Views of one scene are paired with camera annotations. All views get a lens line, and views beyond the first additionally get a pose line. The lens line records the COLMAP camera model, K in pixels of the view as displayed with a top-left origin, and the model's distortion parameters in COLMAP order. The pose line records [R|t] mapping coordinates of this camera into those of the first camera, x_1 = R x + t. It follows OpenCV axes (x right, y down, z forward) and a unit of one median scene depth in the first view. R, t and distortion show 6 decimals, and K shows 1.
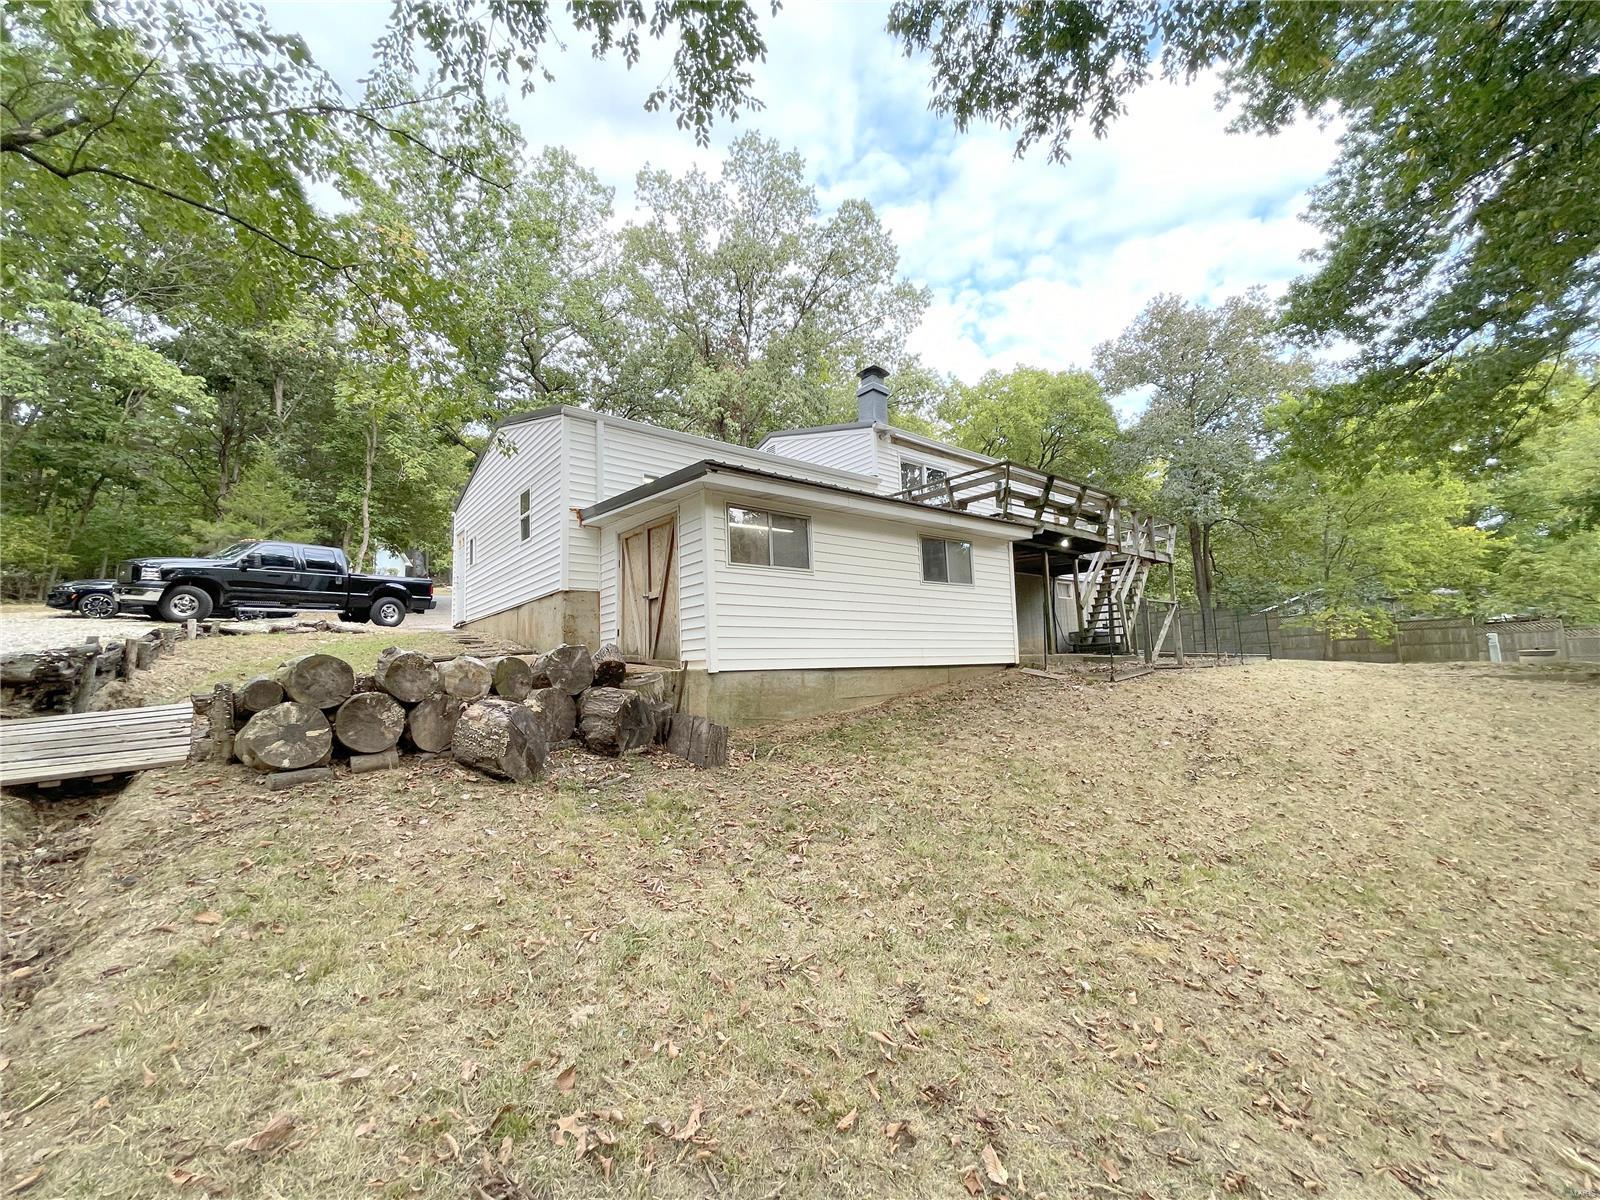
lens RADIAL K [[642.6, 0, 804.3], [0, 642.6, 603.0], [0, 0, 1]] dist [0.007548, -0.000128]
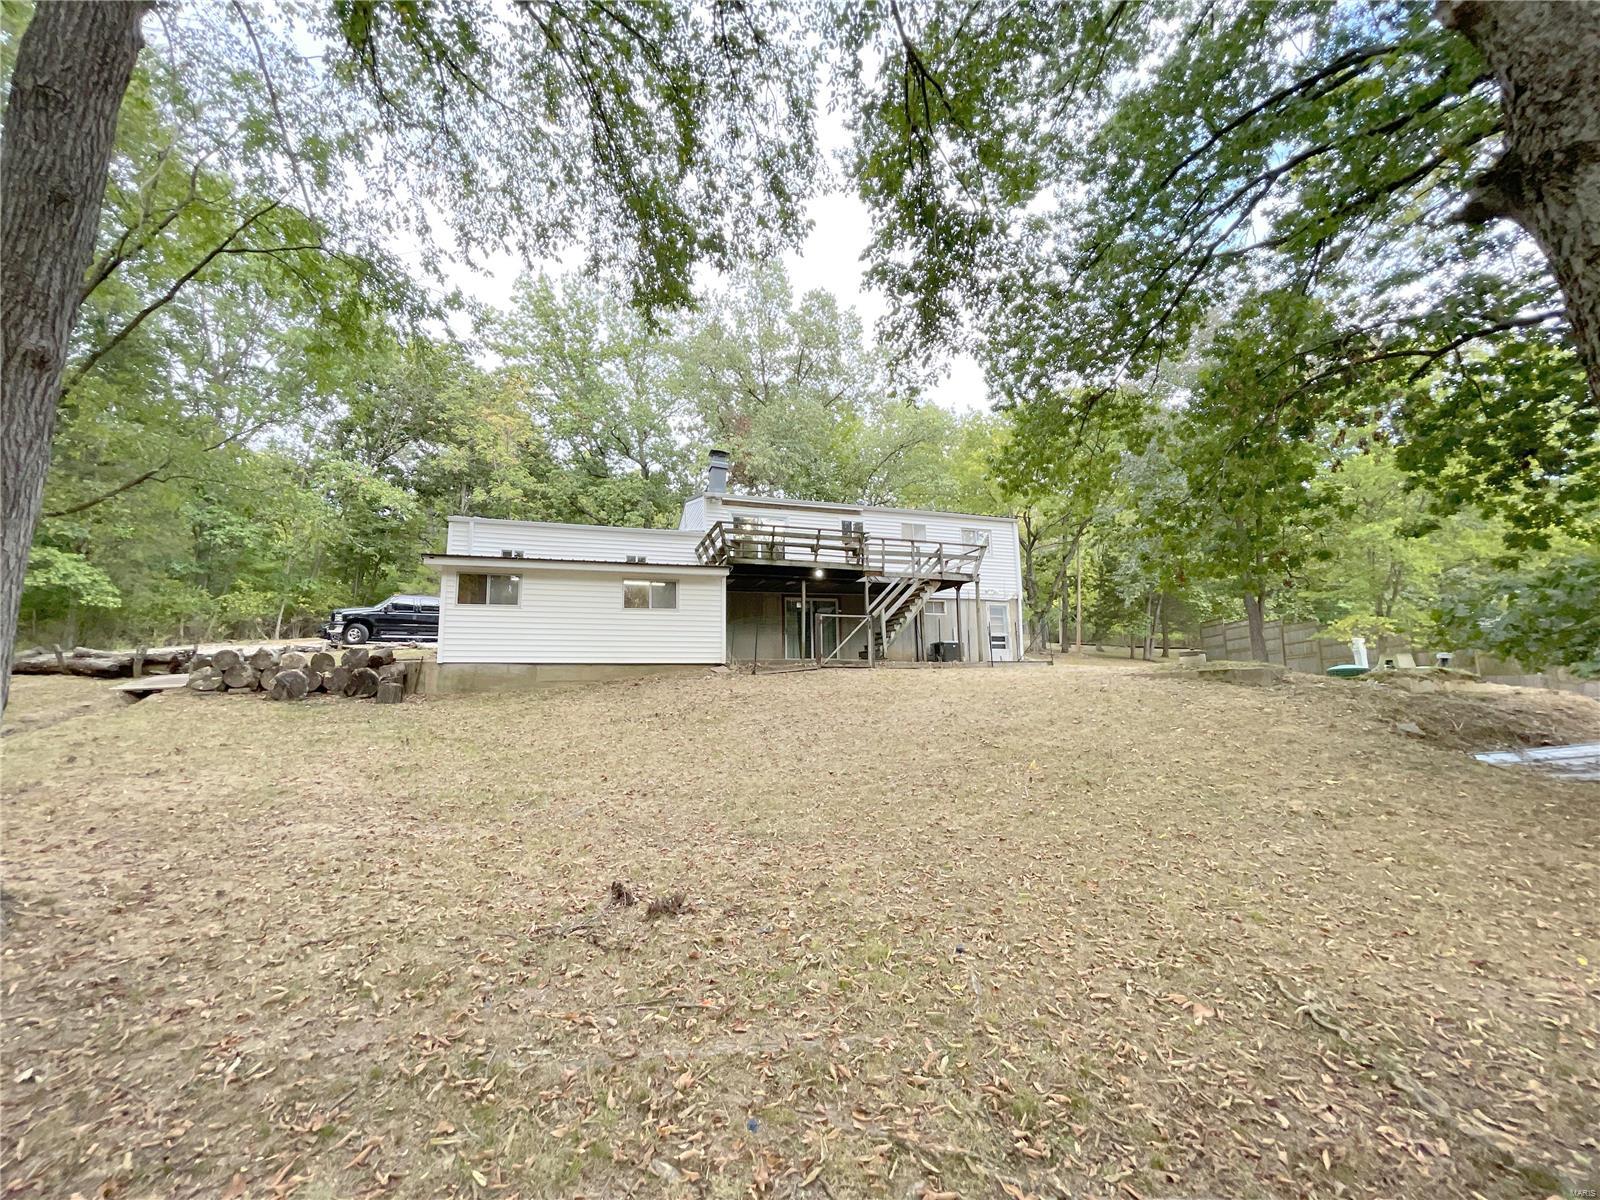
lens RADIAL K [[642.6, 0, 804.3], [0, 642.6, 603.0], [0, 0, 1]] dist [0.007548, -0.000128]
pose [[0.935506, -0.037588, -0.351304, 0.917460], [0.025689, 0.998929, -0.038472, 0.018410], [0.352374, 0.026966, 0.935471, -0.247573]]
